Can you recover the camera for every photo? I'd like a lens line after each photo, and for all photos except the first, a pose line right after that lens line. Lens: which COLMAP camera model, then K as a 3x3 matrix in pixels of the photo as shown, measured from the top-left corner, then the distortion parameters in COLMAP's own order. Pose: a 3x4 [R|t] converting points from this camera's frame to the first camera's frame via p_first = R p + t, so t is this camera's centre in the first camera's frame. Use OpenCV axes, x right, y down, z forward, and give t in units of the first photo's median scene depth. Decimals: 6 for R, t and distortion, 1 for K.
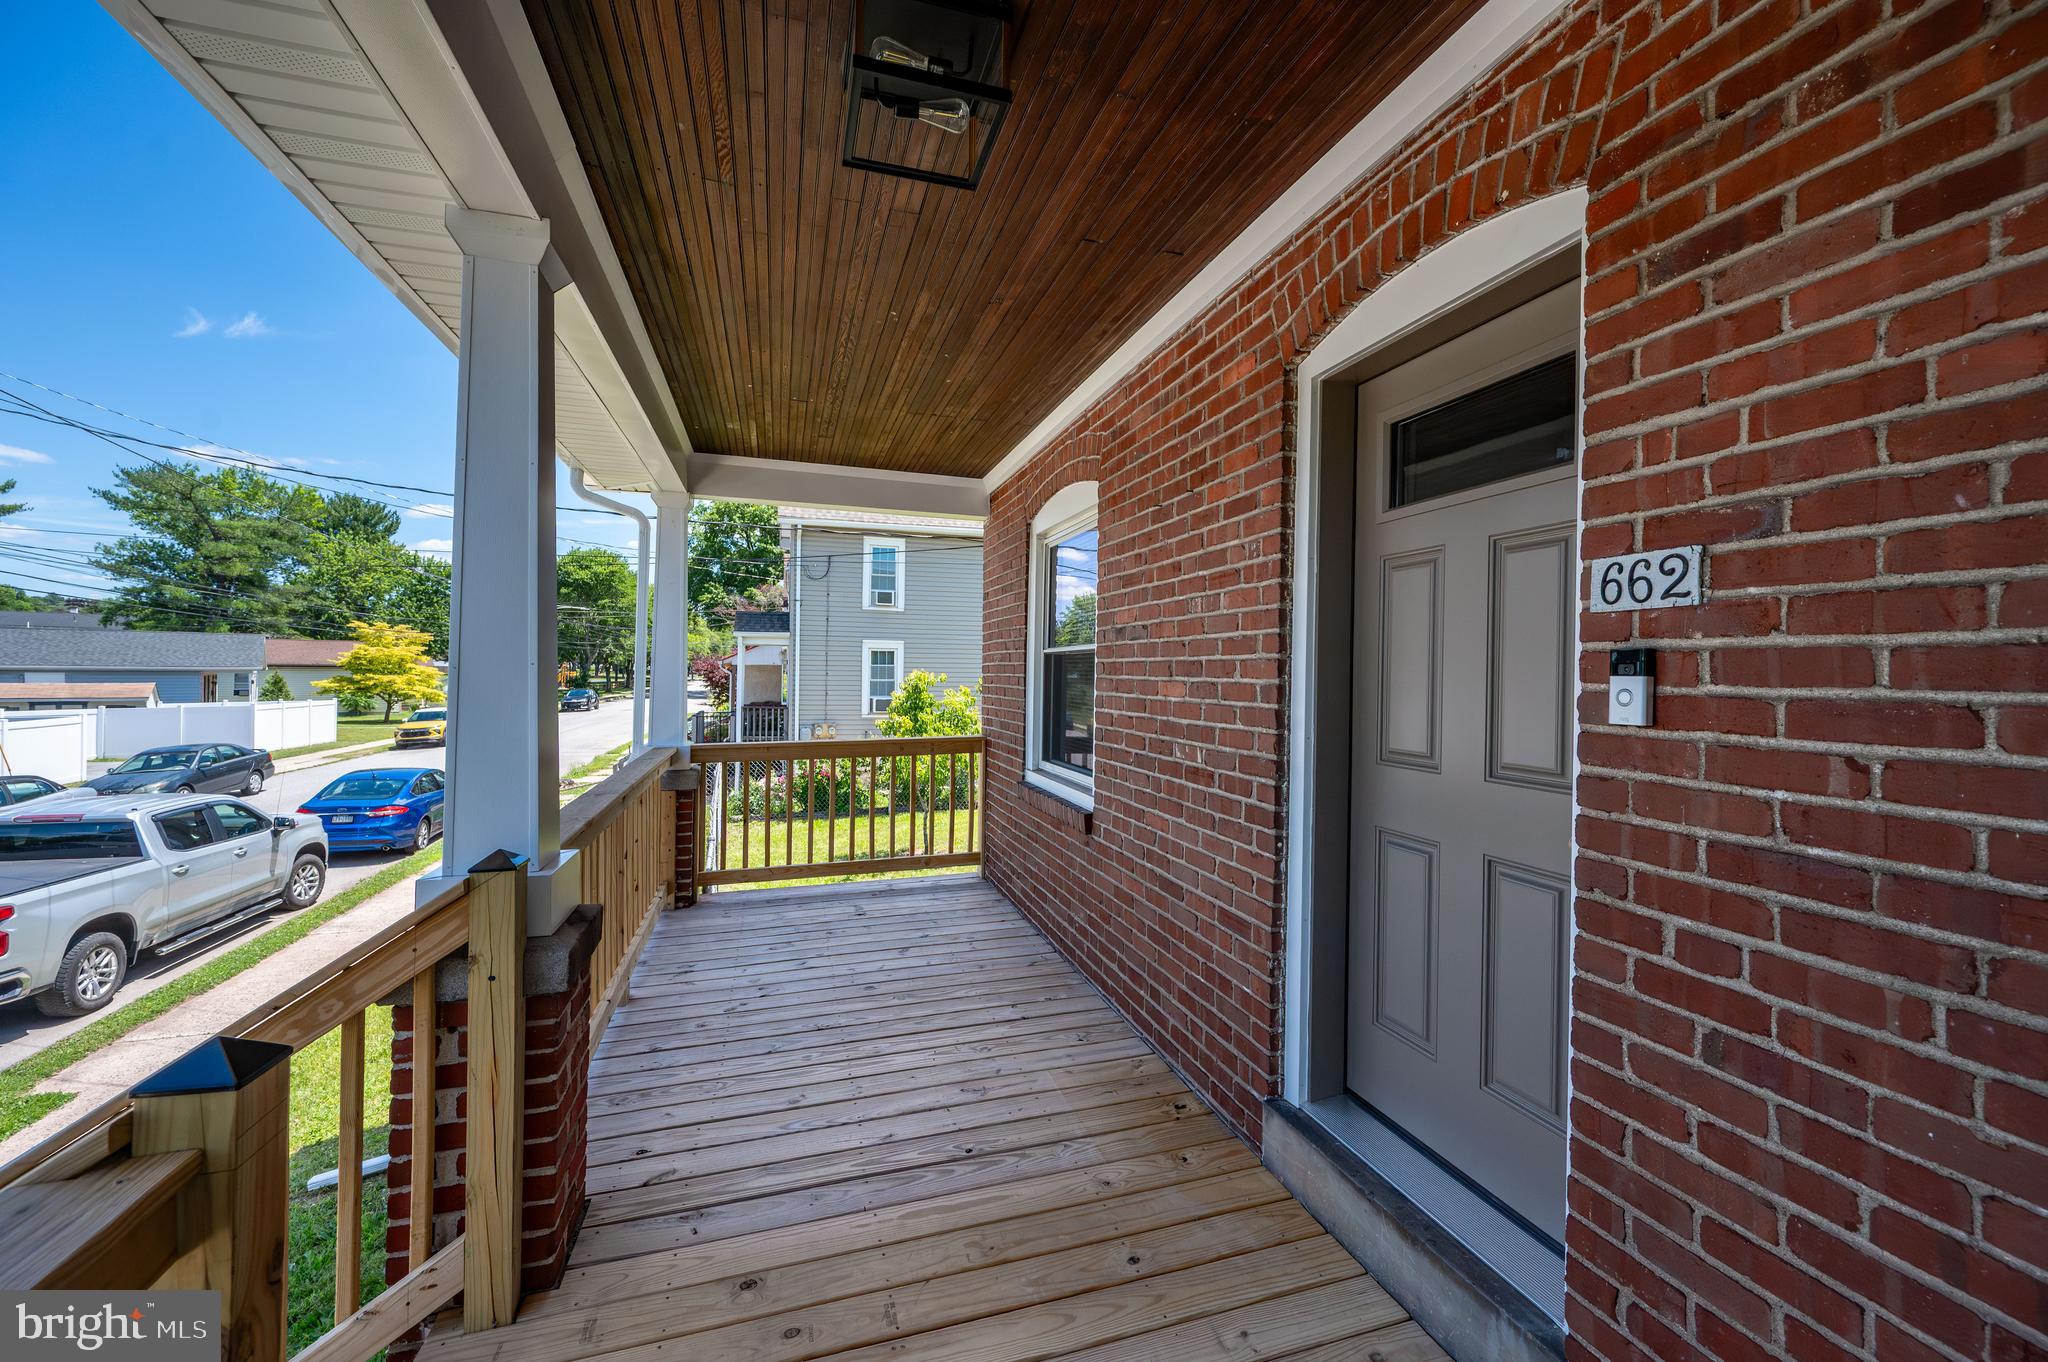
lens RADIAL K [[812.4, 0, 1024.5], [0, 812.4, 683.6], [0, 0, 1]] dist [-0.009217, 0.000408]
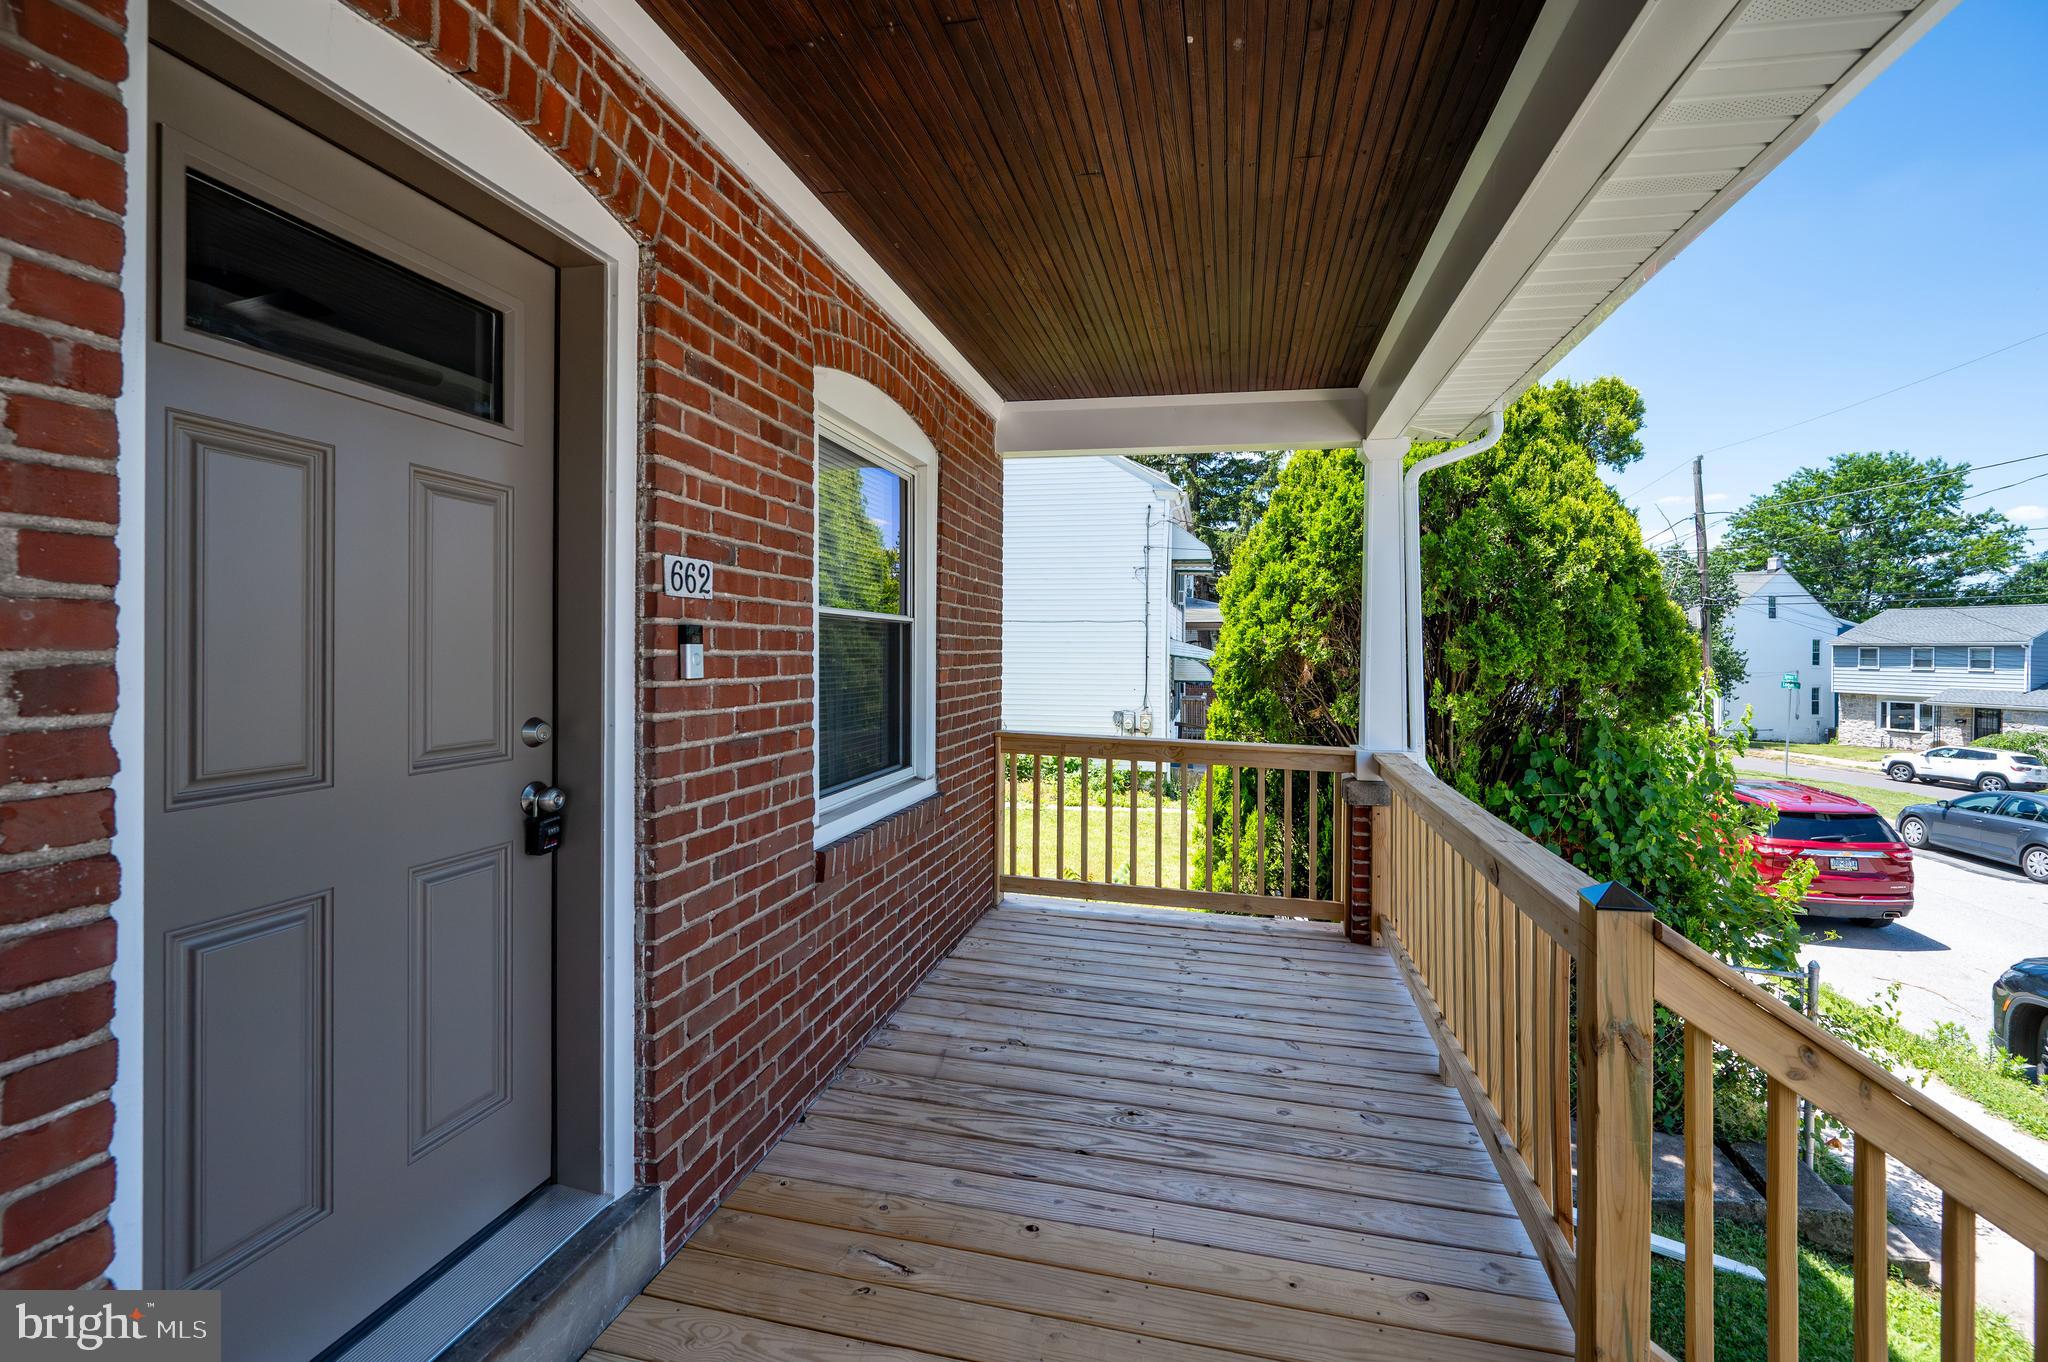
lens RADIAL K [[812.4, 0, 1023.8], [0, 812.4, 675.4], [0, 0, 1]] dist [-0.009217, 0.000408]
pose [[-0.857281, -0.031568, 0.513880, -0.520937], [-0.007951, 0.998811, 0.048094, -0.029524], [-0.514787, 0.037144, -0.856513, 2.054150]]
